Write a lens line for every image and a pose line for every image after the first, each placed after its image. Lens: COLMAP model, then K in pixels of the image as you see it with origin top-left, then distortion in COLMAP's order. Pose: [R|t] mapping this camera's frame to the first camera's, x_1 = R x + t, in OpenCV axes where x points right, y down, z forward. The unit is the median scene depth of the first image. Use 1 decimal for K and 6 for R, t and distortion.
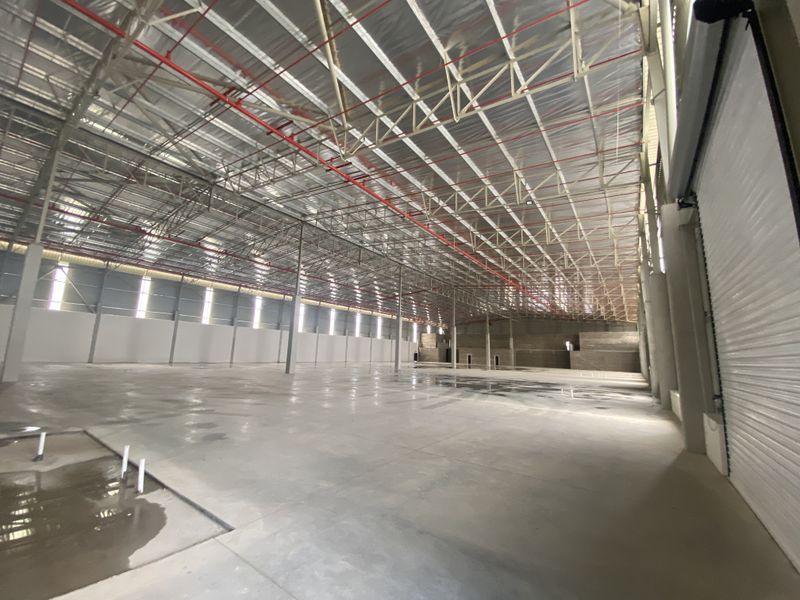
lens RADIAL K [[333.8, 0, 396.7], [0, 333.8, 289.4], [0, 0, 1]] dist [-0.019348, -0.000239]
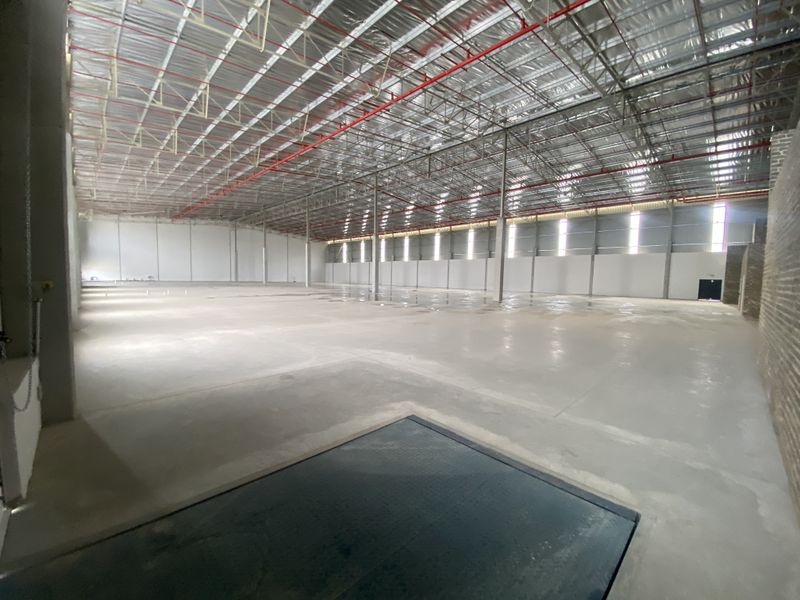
lens RADIAL K [[333.8, 0, 396.7], [0, 333.8, 289.4], [0, 0, 1]] dist [-0.019348, -0.000239]
pose [[-0.198090, 0.005667, -0.980167, 0.615166], [0.162474, 0.986340, -0.027133, 0.179204], [0.966624, -0.164627, -0.196305, 0.834259]]
